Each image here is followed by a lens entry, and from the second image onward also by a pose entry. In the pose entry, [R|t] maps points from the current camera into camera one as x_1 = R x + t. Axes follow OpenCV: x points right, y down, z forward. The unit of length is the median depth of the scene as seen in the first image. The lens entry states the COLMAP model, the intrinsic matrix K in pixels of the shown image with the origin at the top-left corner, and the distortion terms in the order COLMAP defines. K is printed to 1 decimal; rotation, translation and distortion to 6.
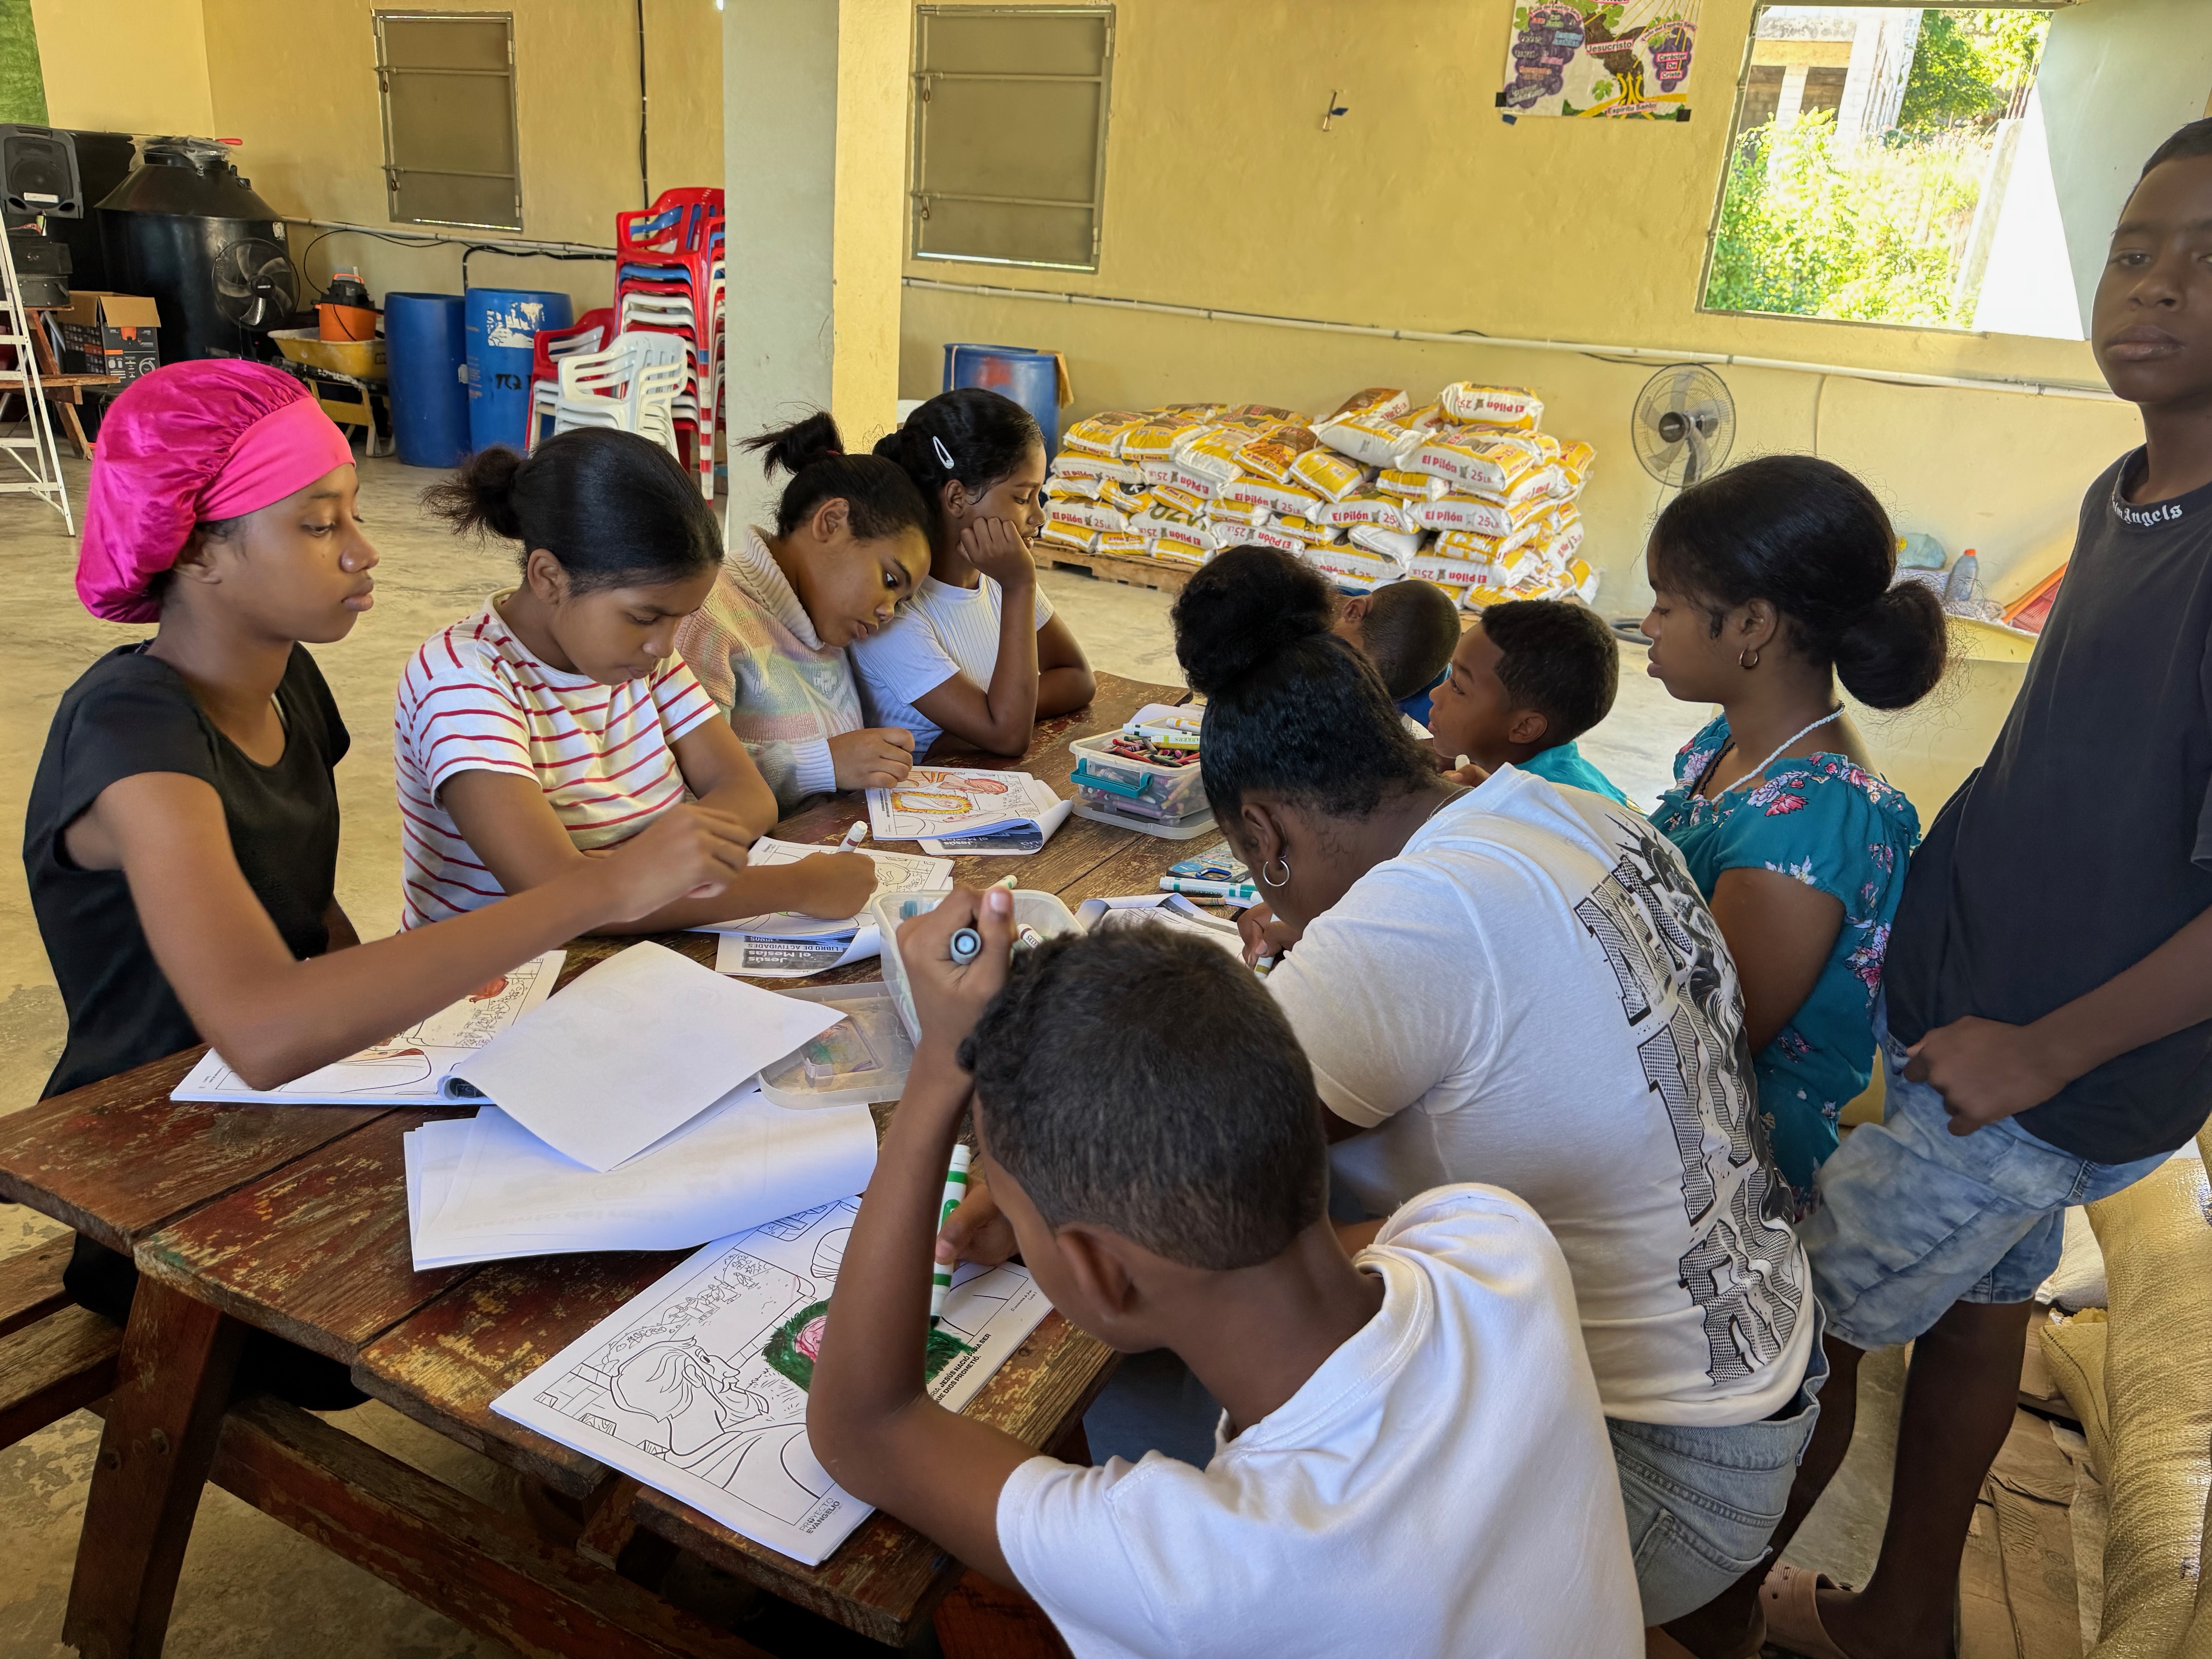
lens RADIAL K [[1588.6, 0, 1112.2], [0, 1588.6, 828.2], [0, 0, 1]] dist [0.022572, -0.020116]
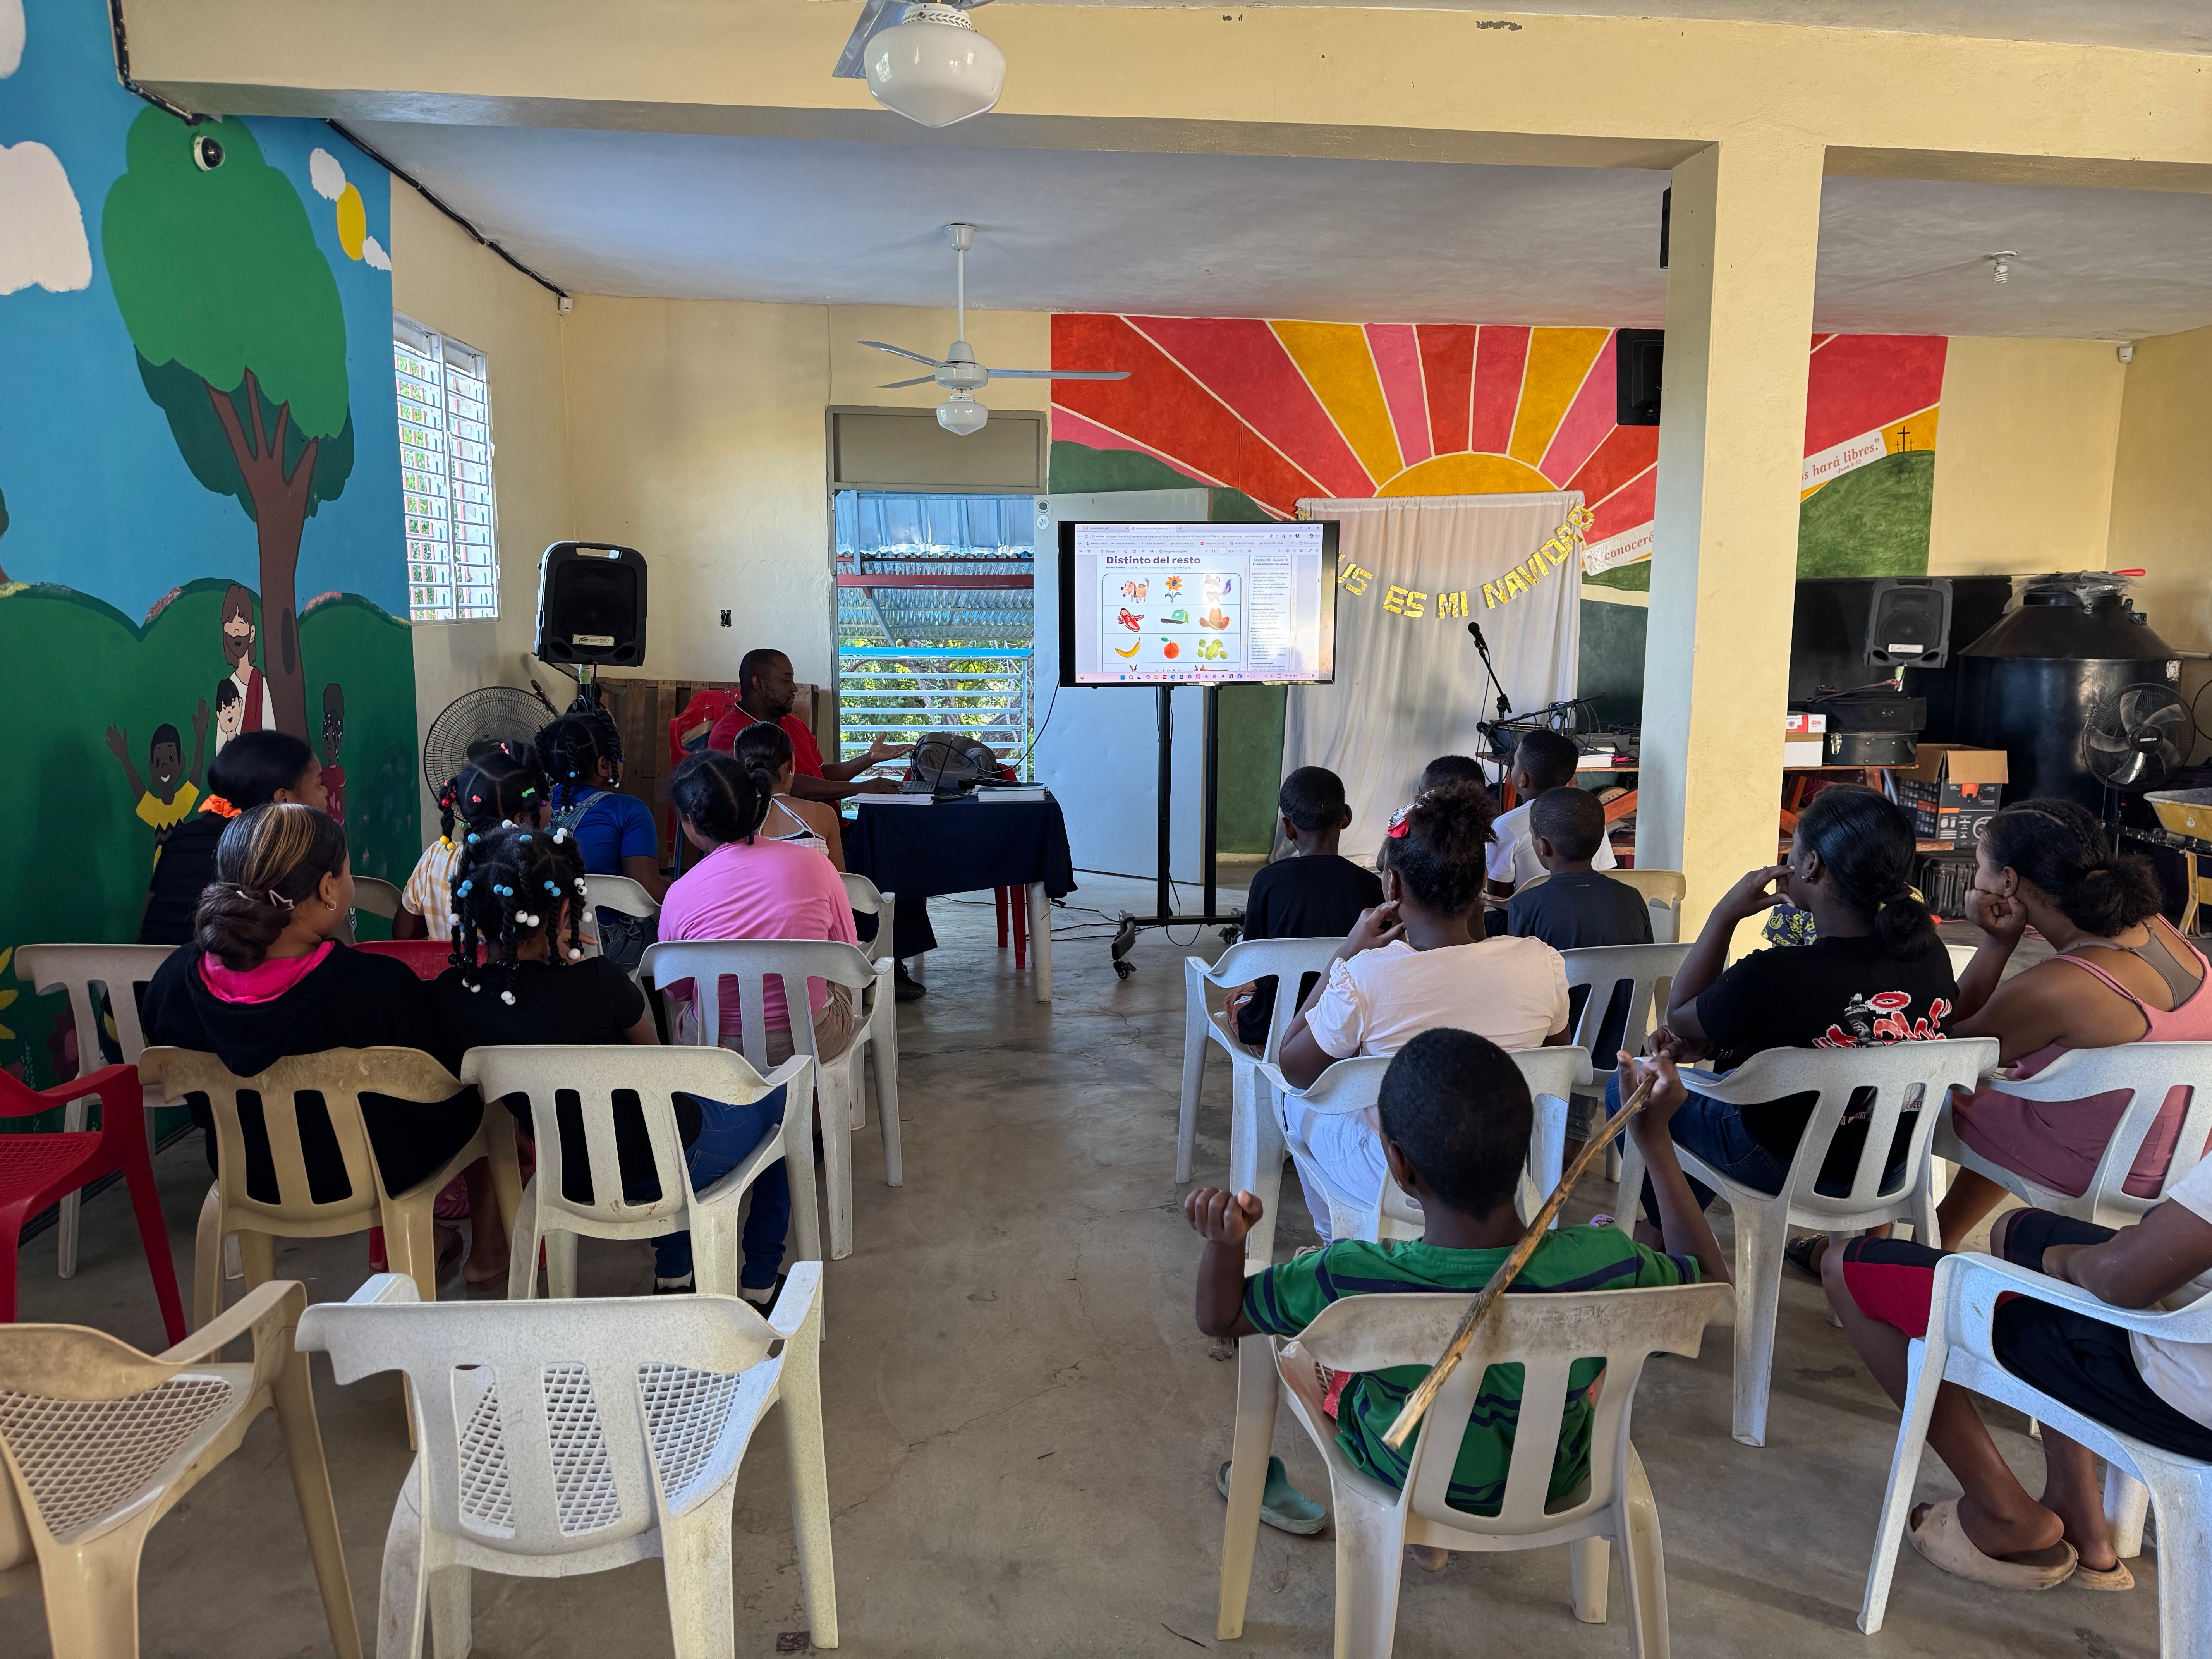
lens RADIAL K [[1588.6, 0, 1112.2], [0, 1588.6, 828.2], [0, 0, 1]] dist [0.022572, -0.020116]
pose [[0.536134, 0.046179, -0.842869, -0.135792], [-0.250563, 0.962206, -0.106662, -0.082769], [0.806088, 0.268377, 0.527443, 0.173549]]
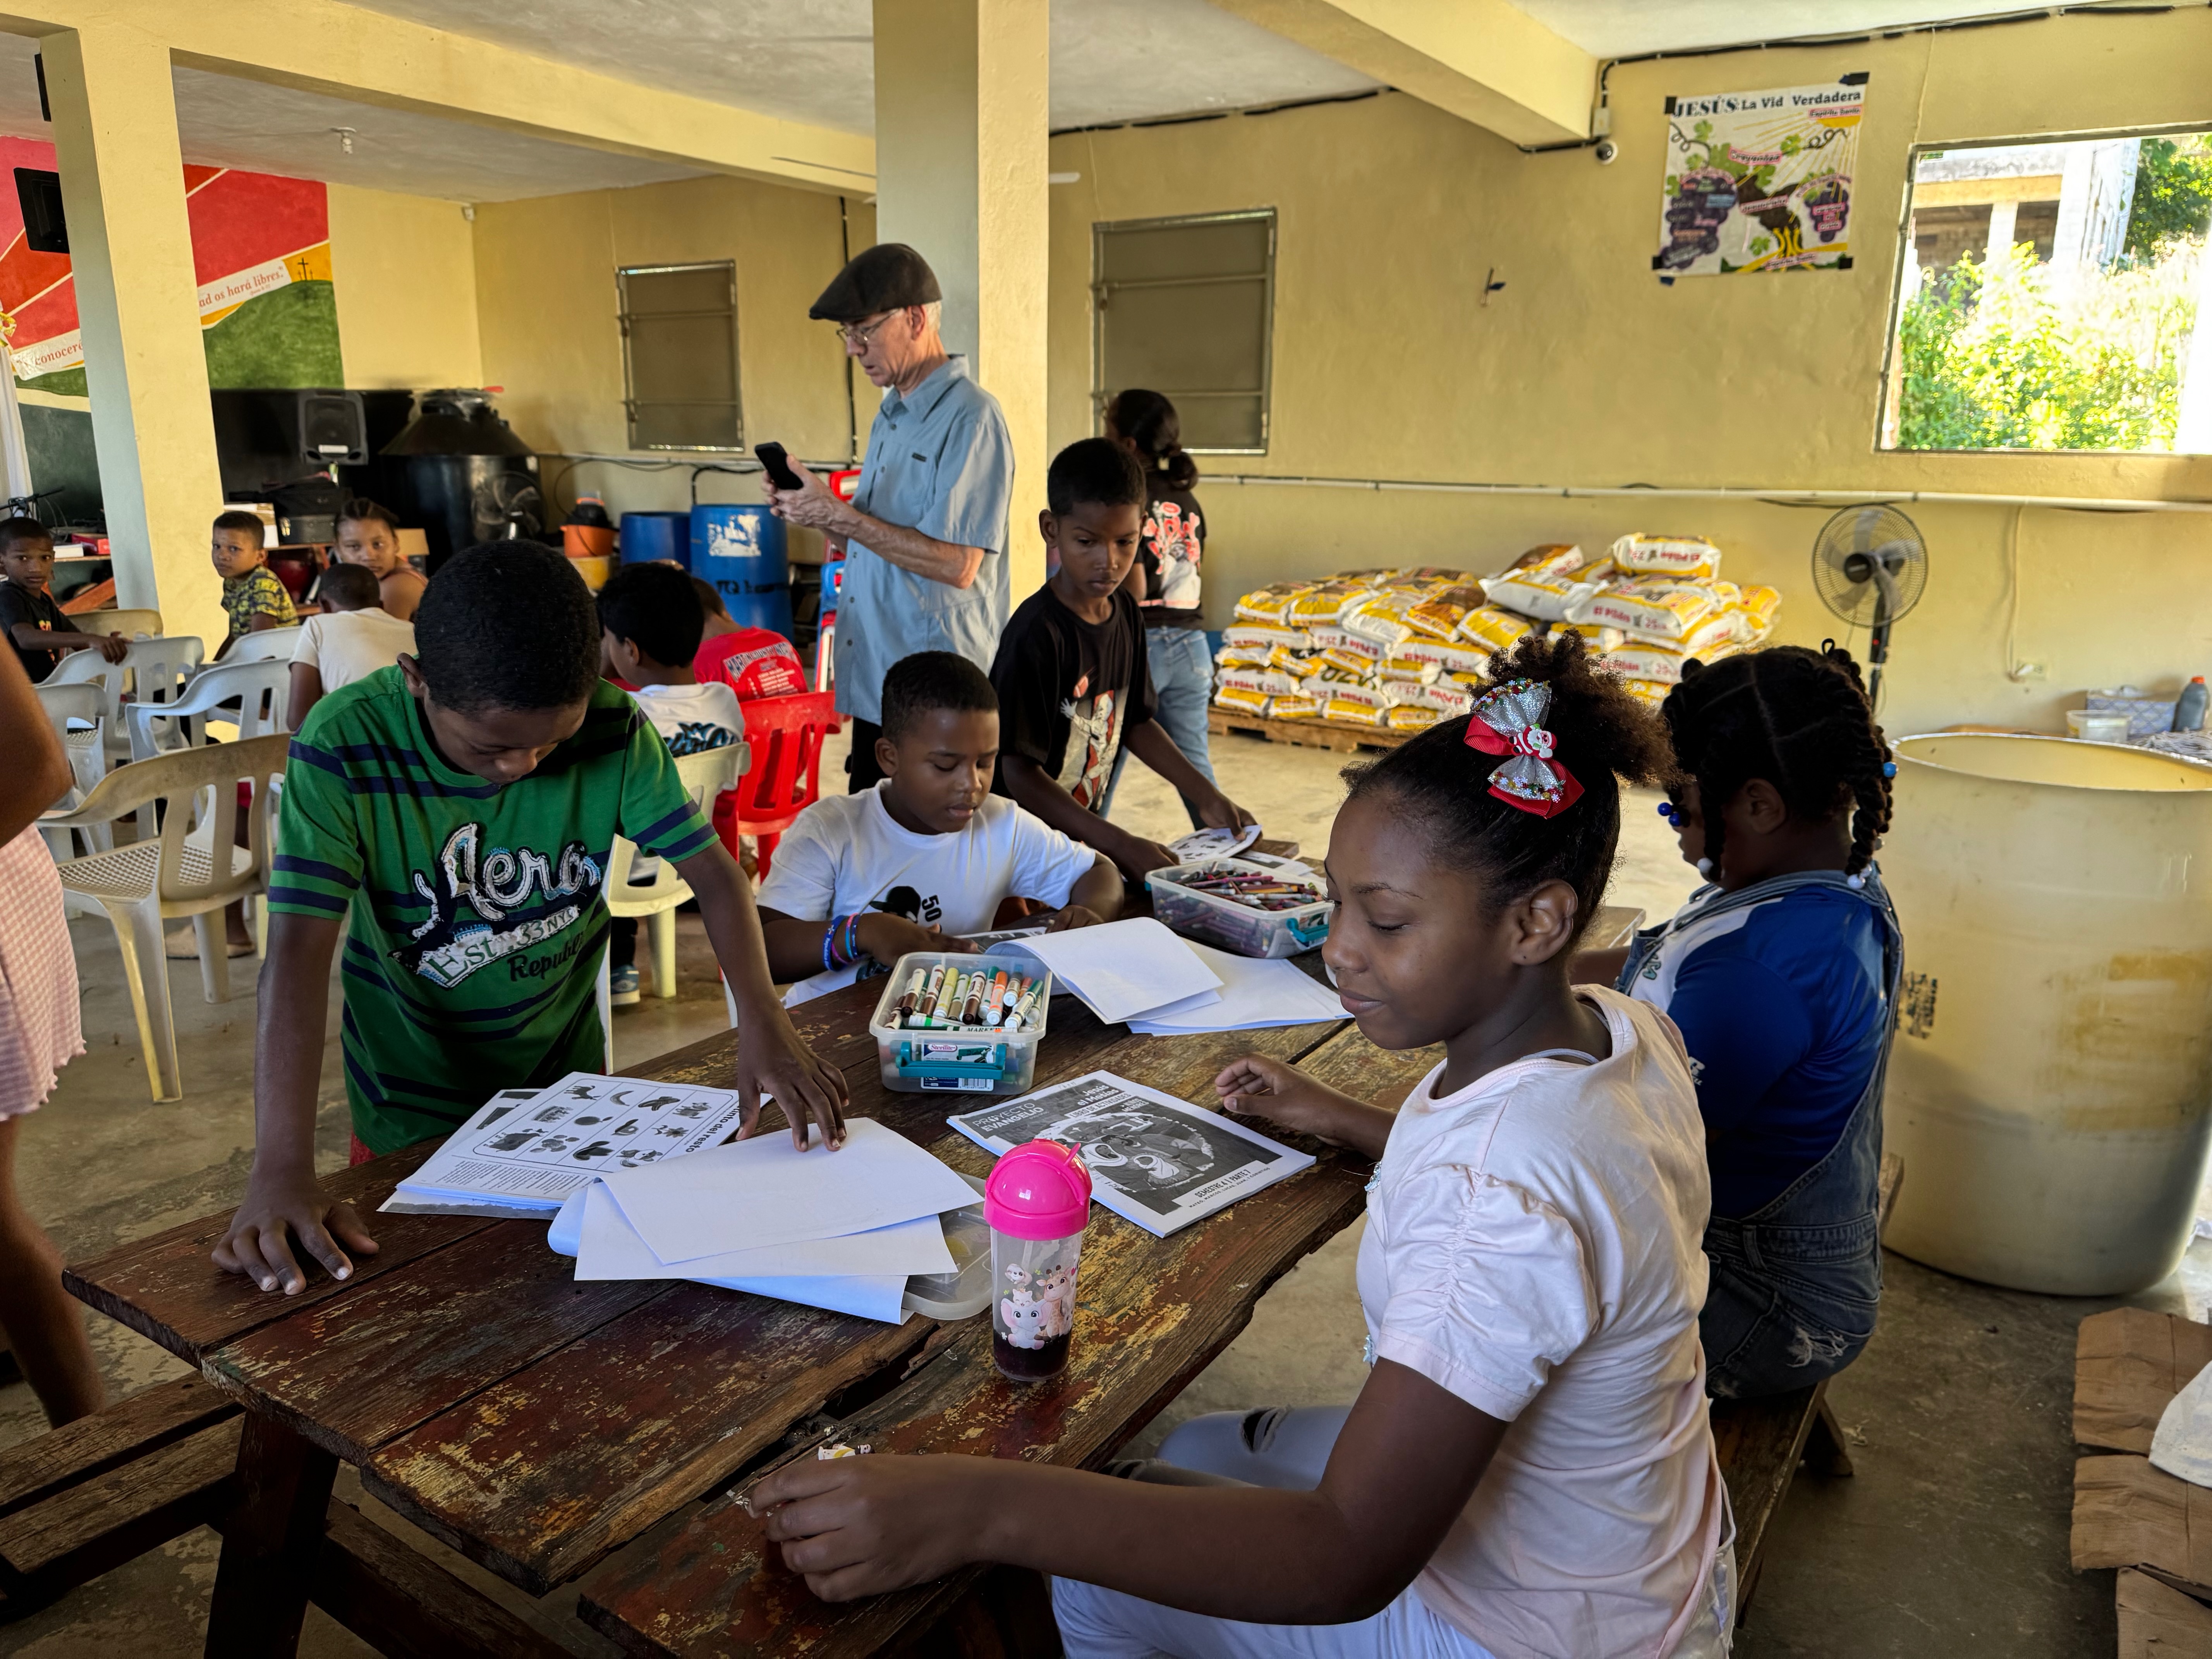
lens RADIAL K [[1572.3, 0, 1120.3], [0, 1572.3, 827.3], [0, 0, 1]] dist [0.027260, -0.029811]
pose [[0.990765, -0.033315, -0.131437, 0.024754], [0.019527, 0.994299, -0.104828, 0.002233], [0.134180, 0.101294, 0.985766, -0.007065]]
